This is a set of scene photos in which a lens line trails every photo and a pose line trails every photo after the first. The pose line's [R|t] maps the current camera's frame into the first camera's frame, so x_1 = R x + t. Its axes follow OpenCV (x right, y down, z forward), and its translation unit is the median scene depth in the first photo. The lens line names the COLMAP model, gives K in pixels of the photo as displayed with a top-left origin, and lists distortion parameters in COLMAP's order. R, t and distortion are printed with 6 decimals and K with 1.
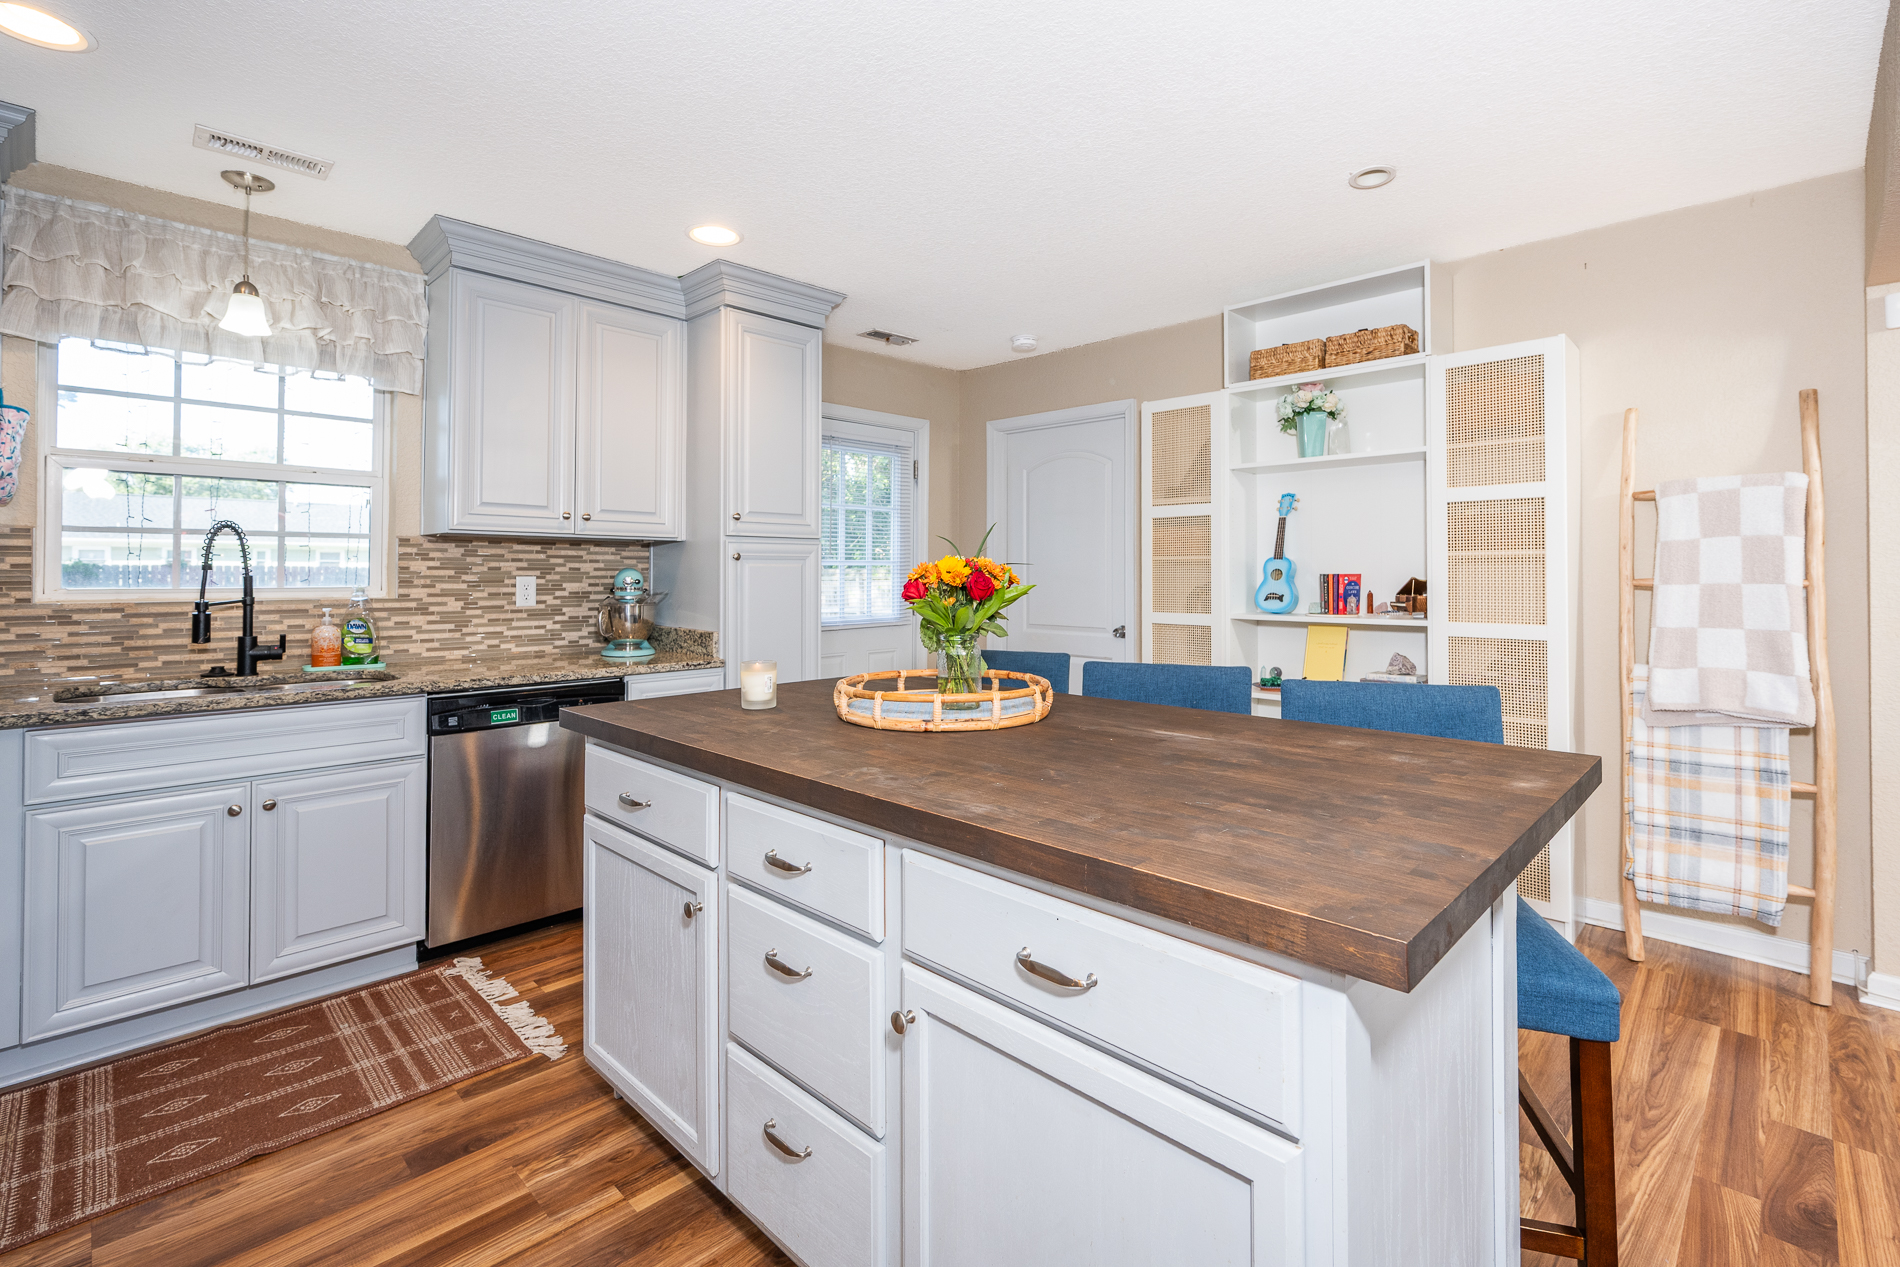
lens RADIAL K [[864.6, 0, 960.2], [0, 864.6, 563.8], [0, 0, 1]] dist [-0.000658, 0.001165]
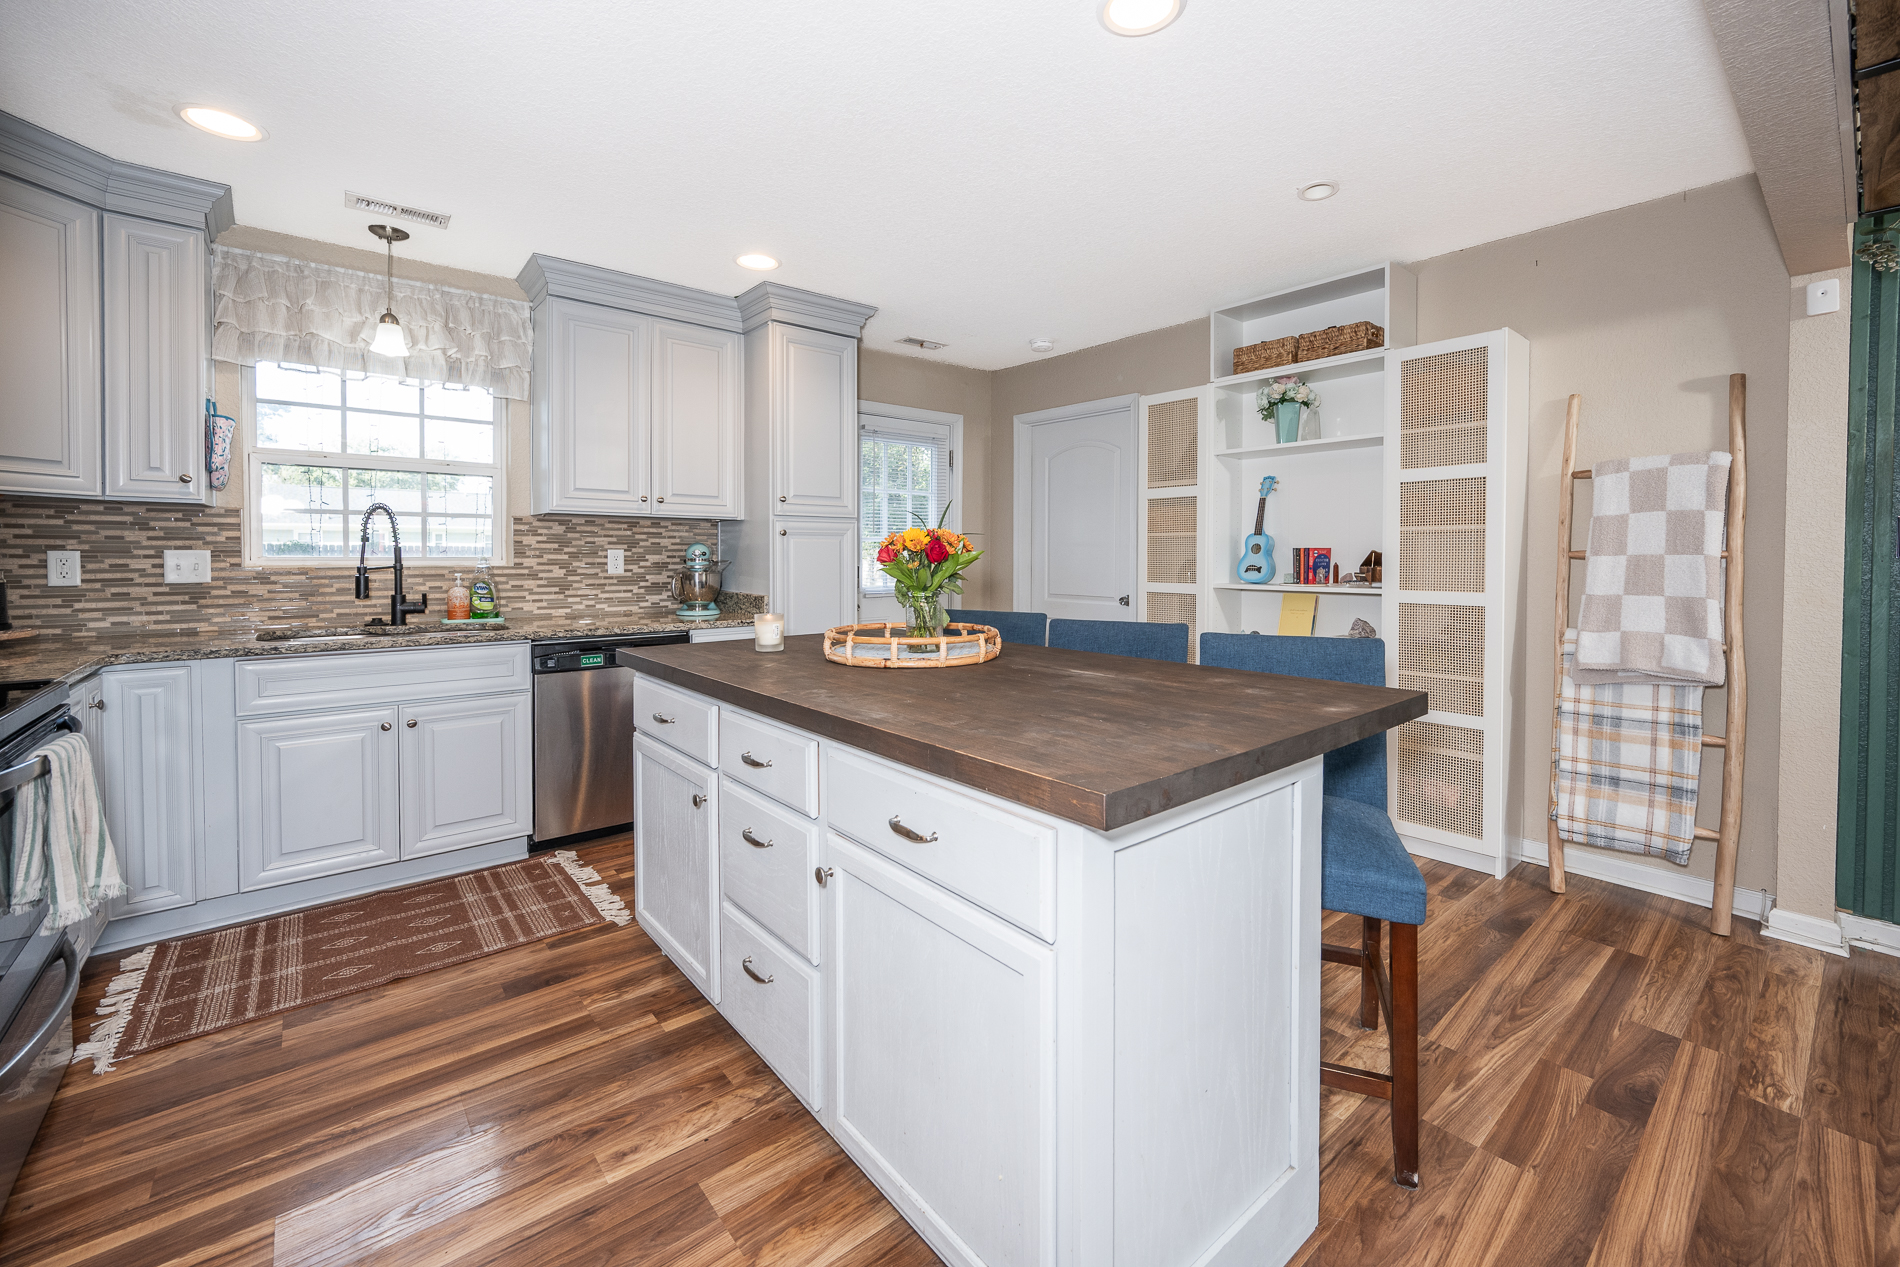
lens RADIAL K [[781.9, 0, 959.2], [0, 781.9, 570.4], [0, 0, 1]] dist [0.000552, 0.000029]
pose [[0.995415, 0.003402, -0.095586, 0.100997], [-0.000370, 0.999497, 0.031712, 0.010871], [0.095645, -0.031531, 0.994916, -0.060979]]
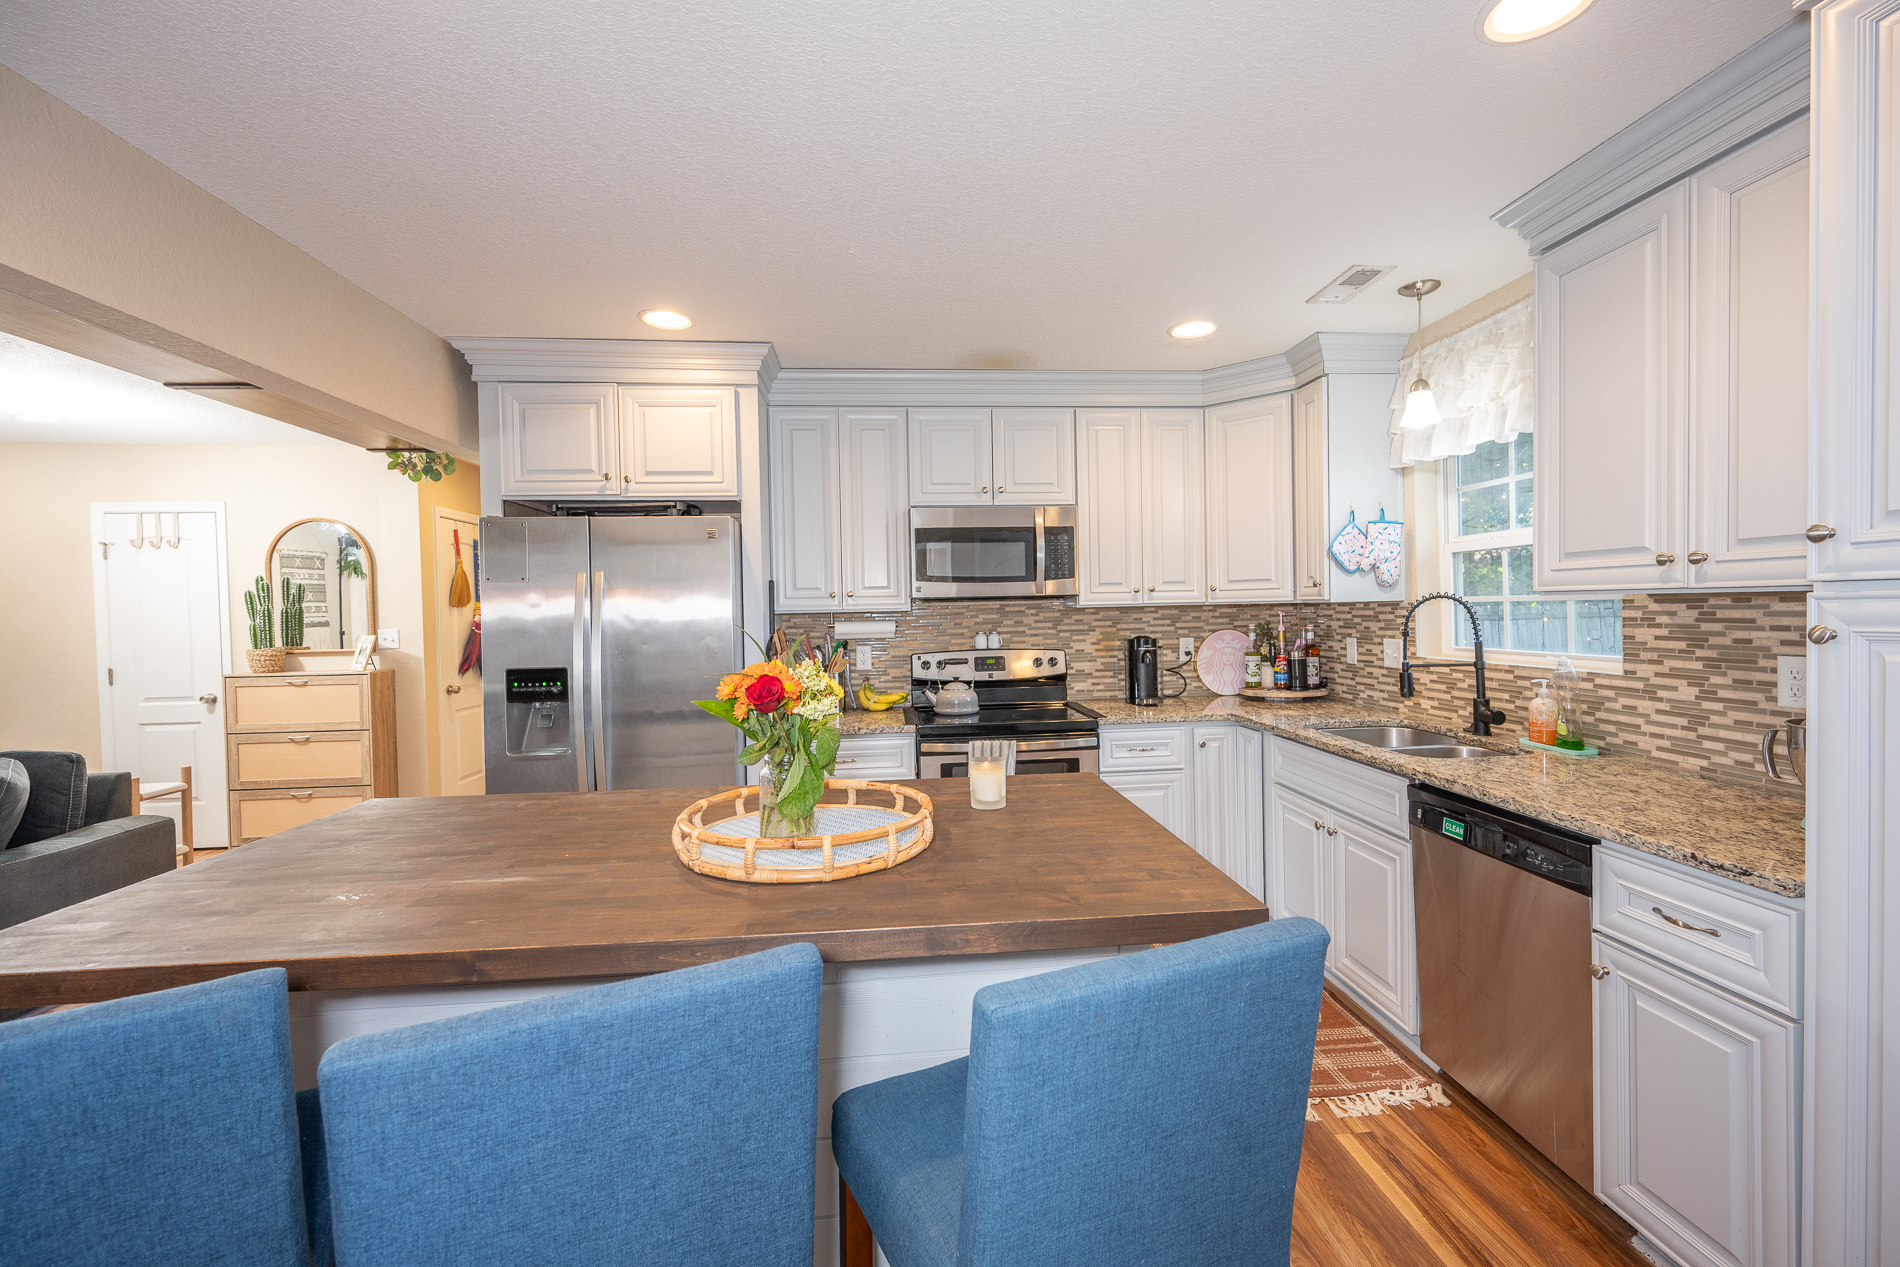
lens RADIAL K [[796.9, 0, 965.1], [0, 796.9, 632.9], [0, 0, 1]] dist [0.001417, 0.000126]
pose [[-0.648556, 0.032040, -0.760492, 0.313298], [0.025345, 0.999469, 0.020494, -0.030880], [0.760745, -0.005983, -0.649024, 1.090601]]
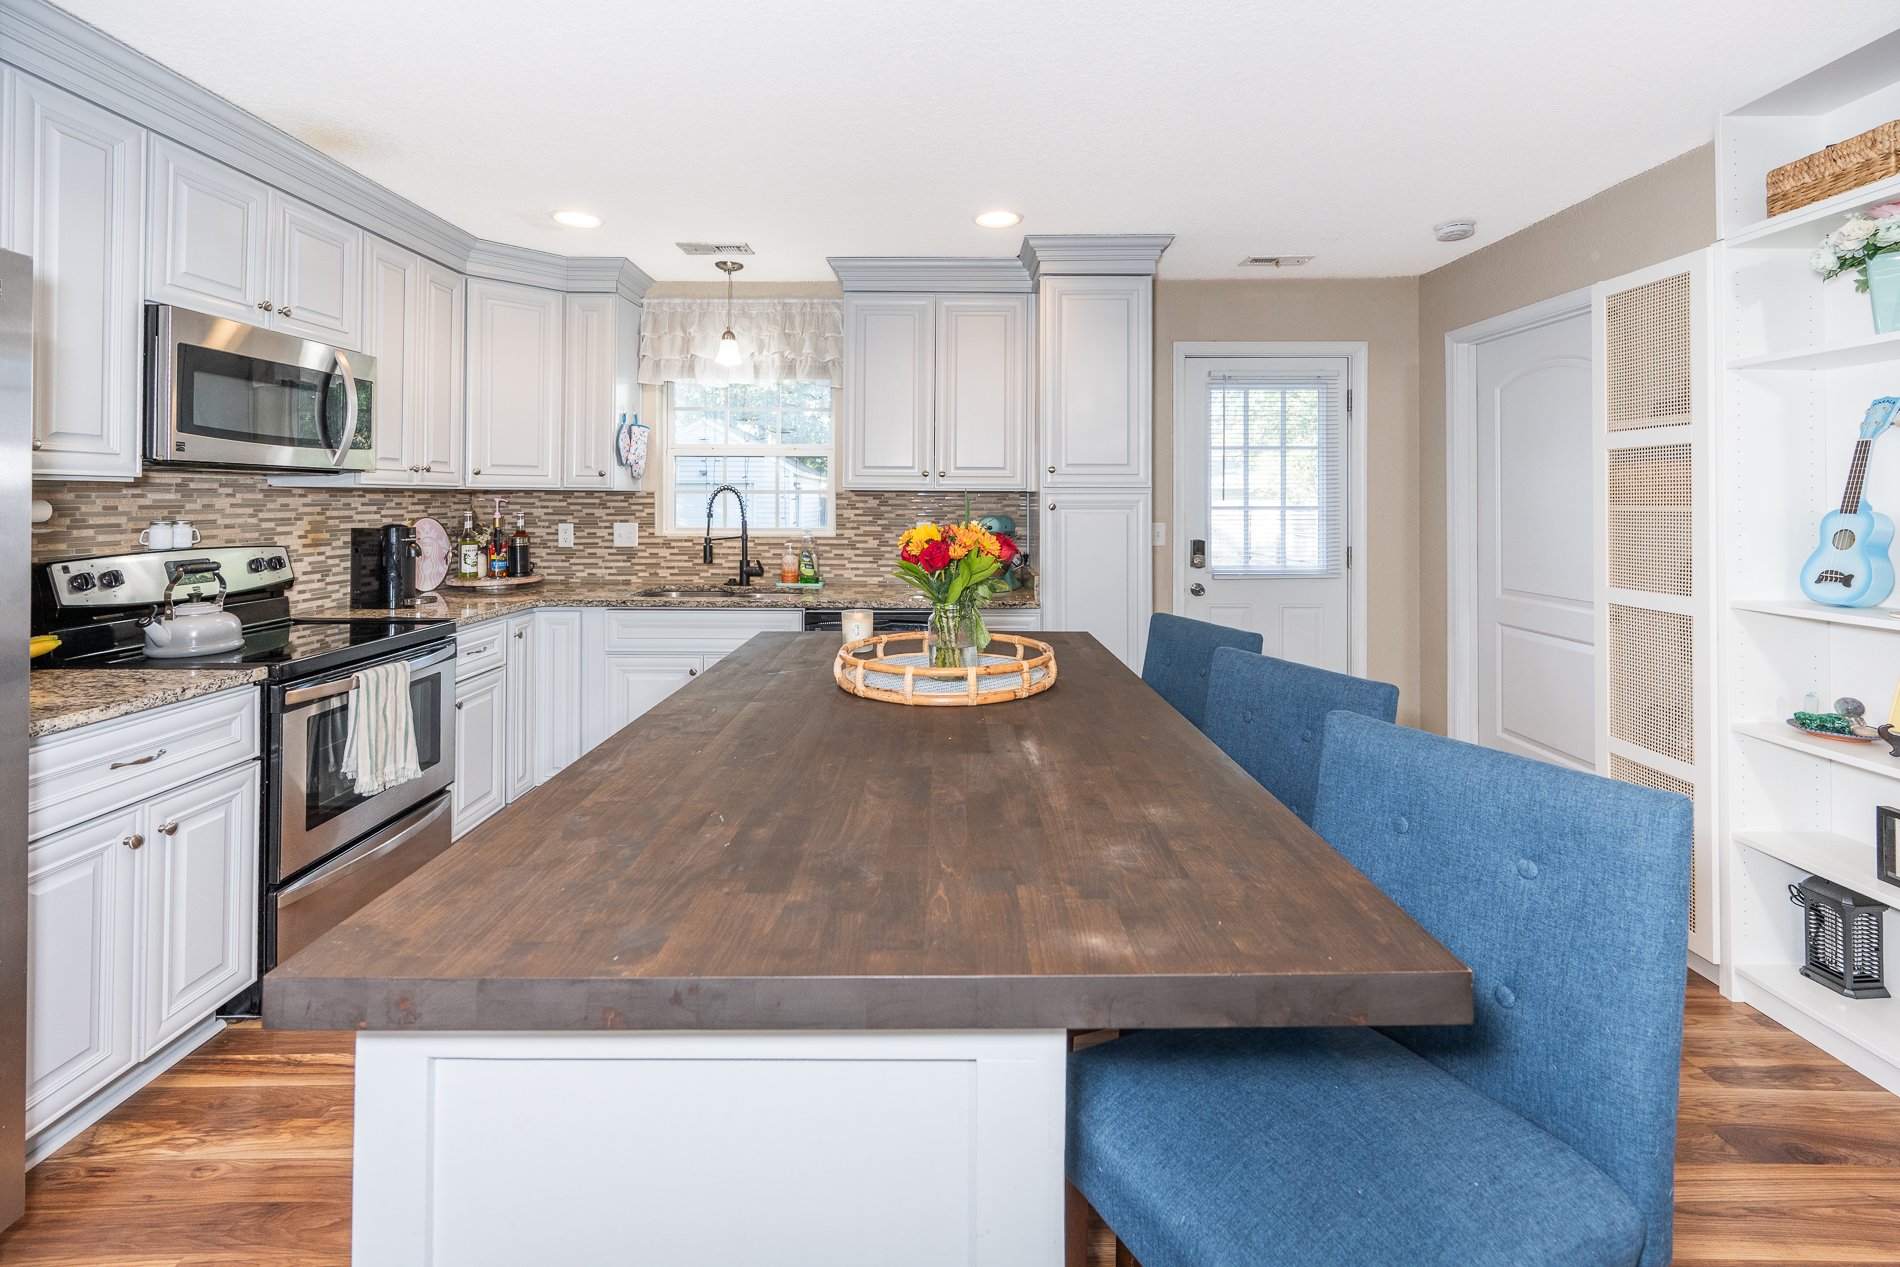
lens RADIAL K [[818.9, 0, 945.5], [0, 818.9, 489.2], [0, 0, 1]] dist [0.007935, 0.000121]
pose [[0.697998, -0.009890, -0.716031, 0.437963], [0.005217, 0.999948, -0.008726, -0.025578], [0.716080, 0.002355, 0.698014, 0.228671]]
